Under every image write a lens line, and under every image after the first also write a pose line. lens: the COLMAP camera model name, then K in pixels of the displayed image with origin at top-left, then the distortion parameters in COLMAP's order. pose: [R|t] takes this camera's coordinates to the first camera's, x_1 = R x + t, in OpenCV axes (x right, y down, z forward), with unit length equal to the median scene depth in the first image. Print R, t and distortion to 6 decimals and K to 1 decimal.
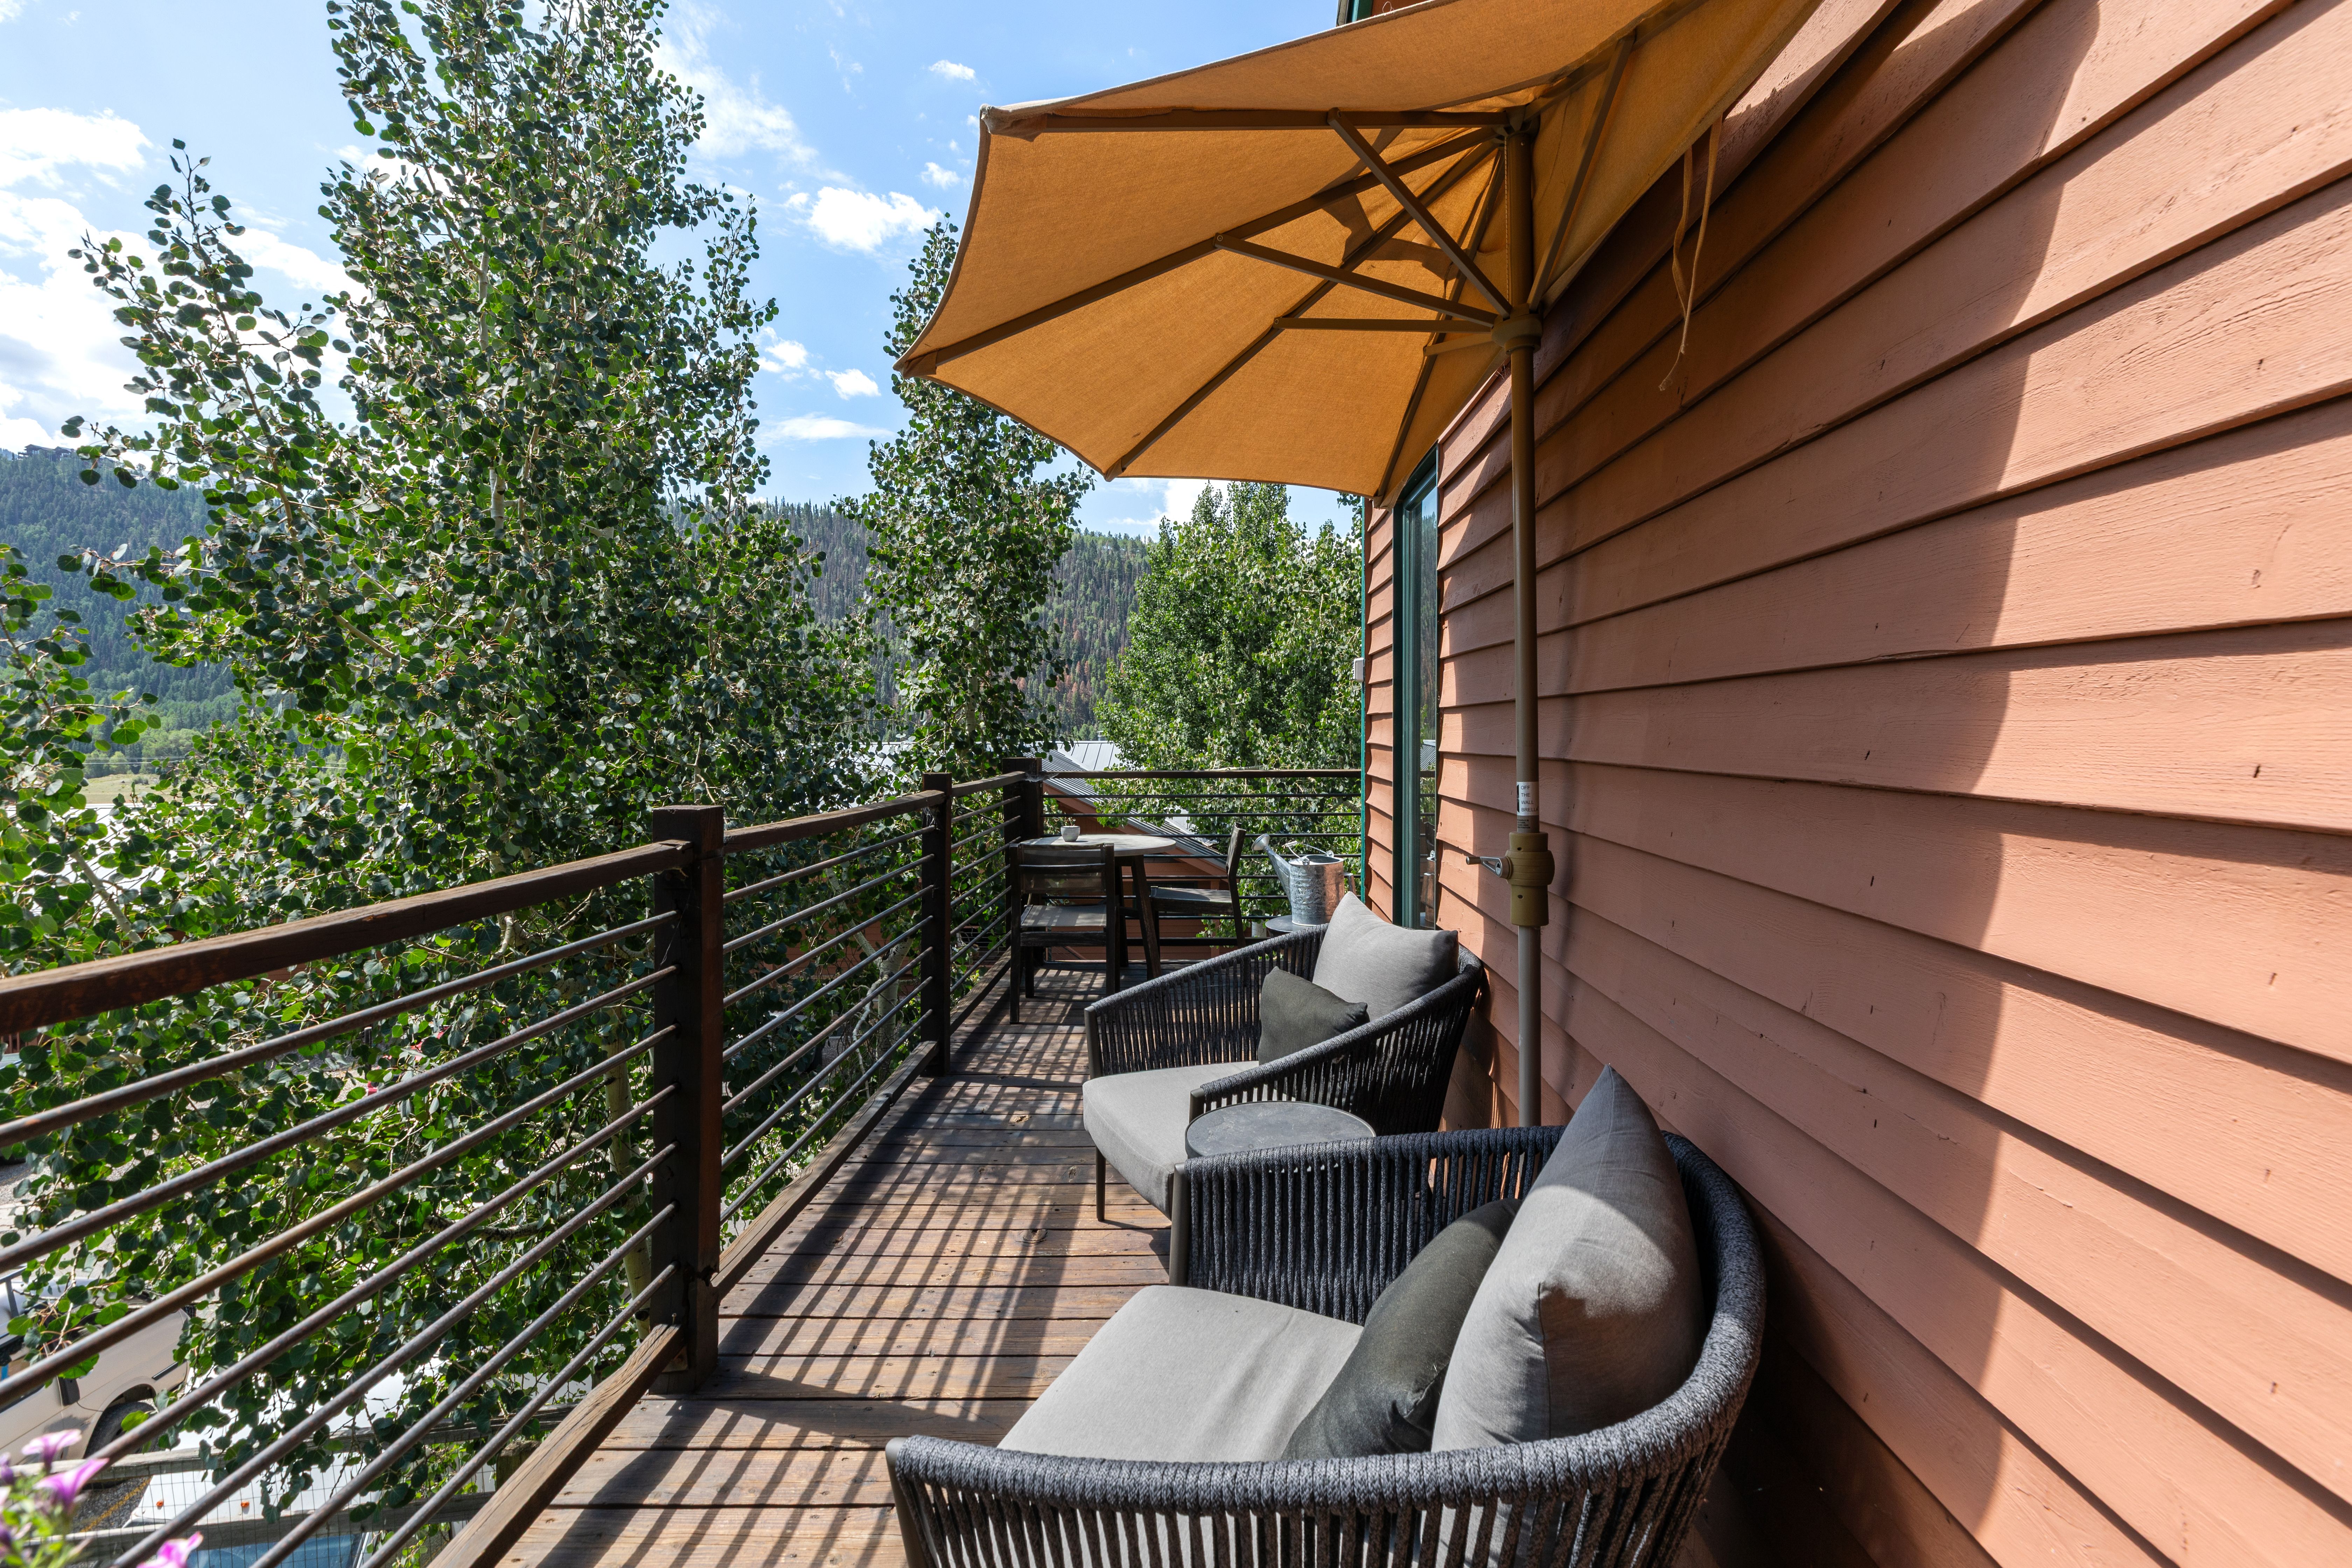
lens RADIAL K [[1076.2, 0, 1180.5], [0, 1076.2, 729.6], [0, 0, 1]] dist [-0.000534, 0.000609]
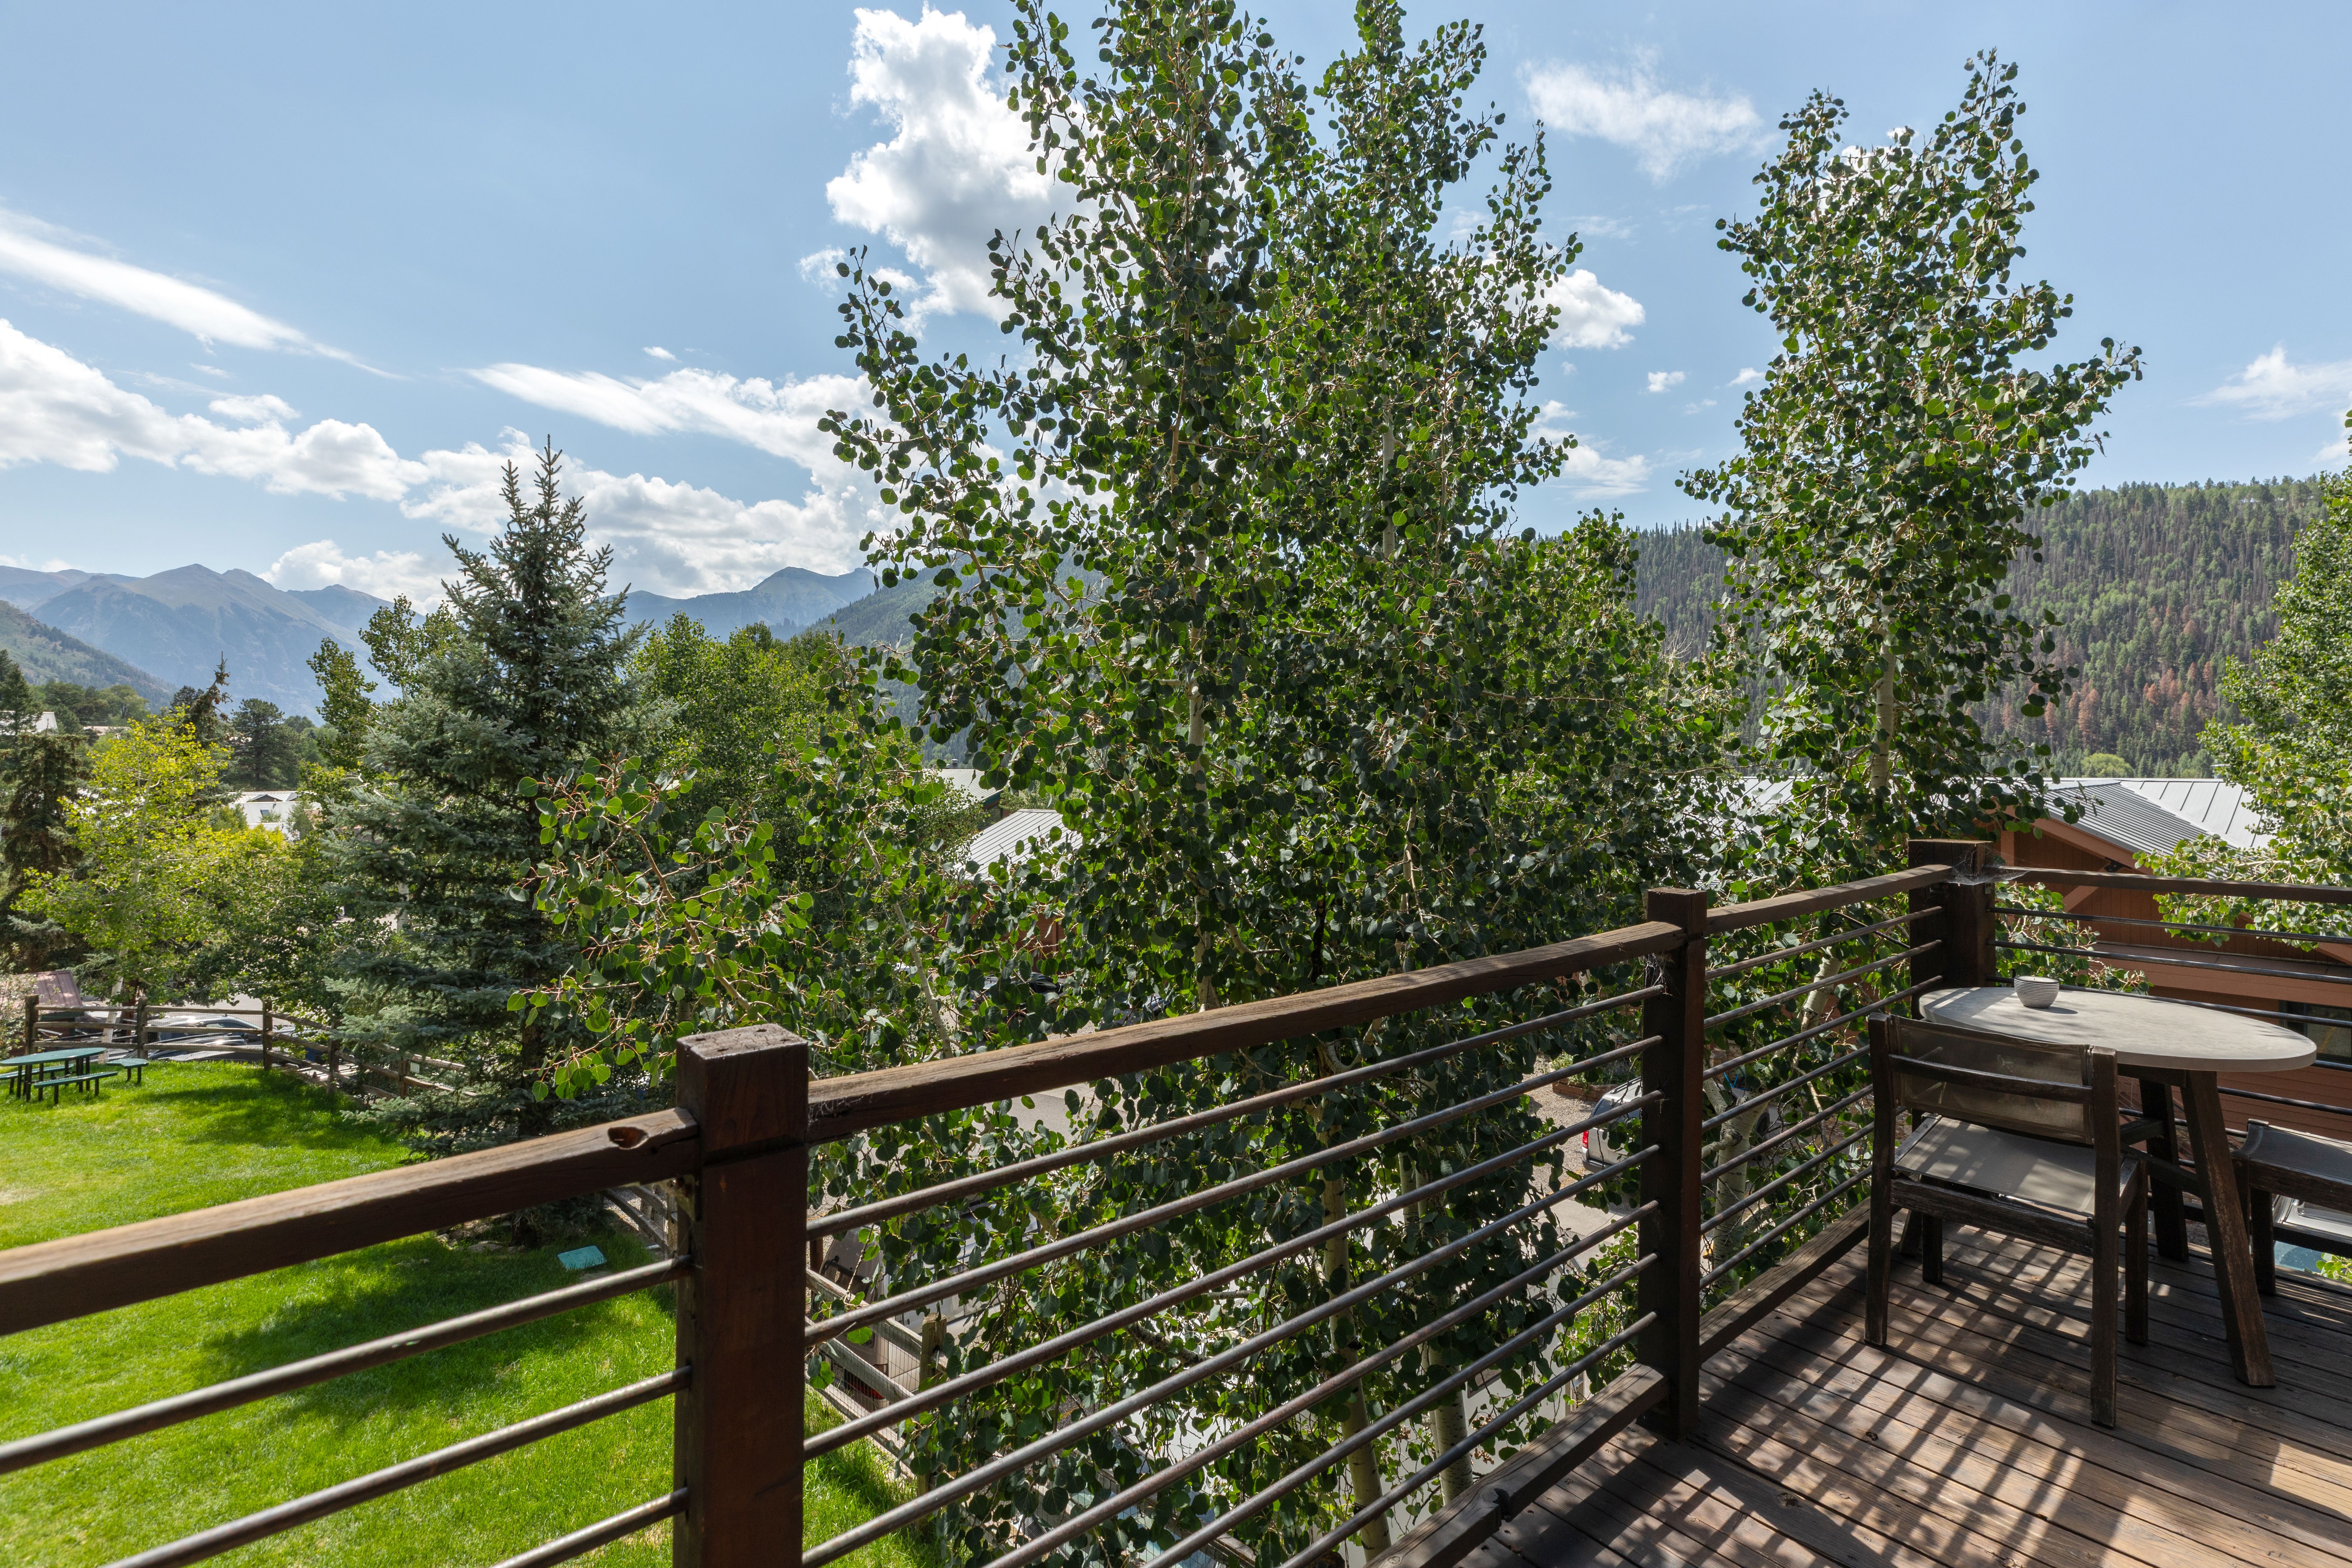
lens RADIAL K [[1076.2, 0, 1180.5], [0, 1076.2, 729.6], [0, 0, 1]] dist [-0.000534, 0.000609]
pose [[0.654630, -0.016658, -0.755766, 0.021628], [-0.001040, 0.999736, -0.022937, -0.018442], [0.755949, 0.015801, 0.654440, 0.257141]]
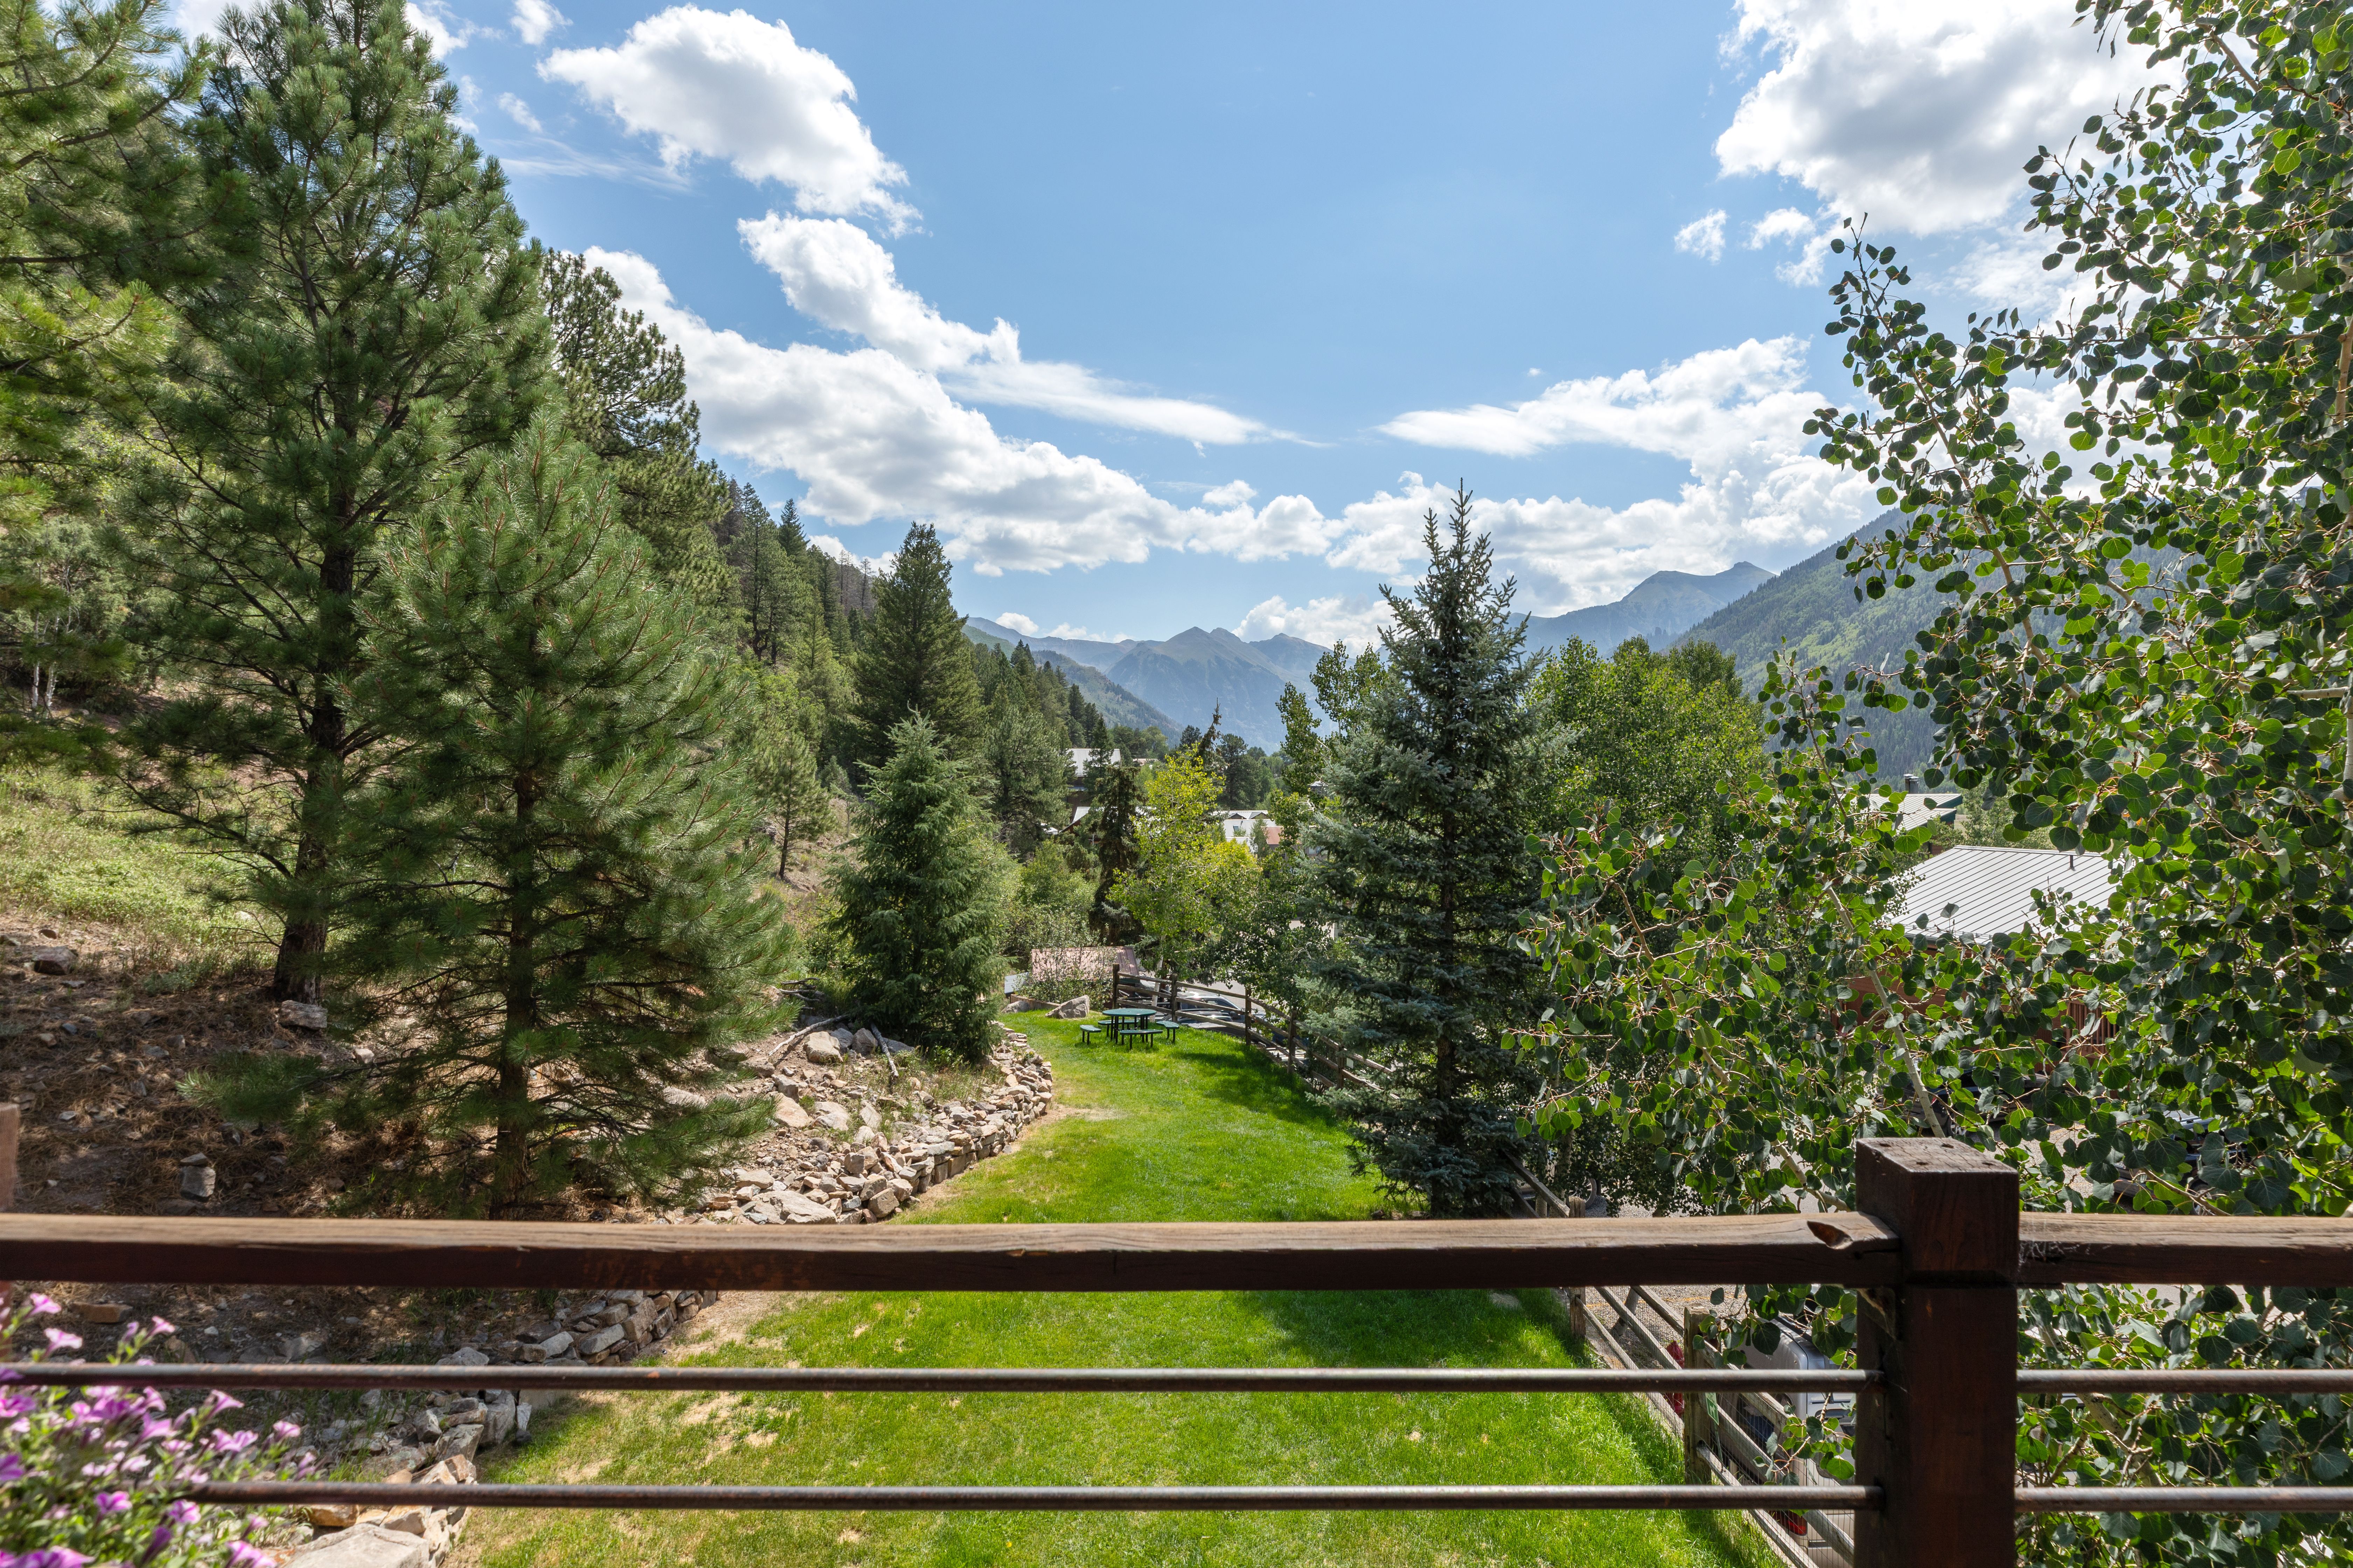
lens RADIAL K [[1174.7, 0, 1173.2], [0, 1174.7, 741.4], [0, 0, 1]] dist [0.003533, -0.013897]
pose [[-0.000571, -0.023044, -0.999734, 0.018844], [-0.001216, 0.999734, -0.023043, -0.026591], [0.999999, 0.001202, -0.000599, 0.217460]]
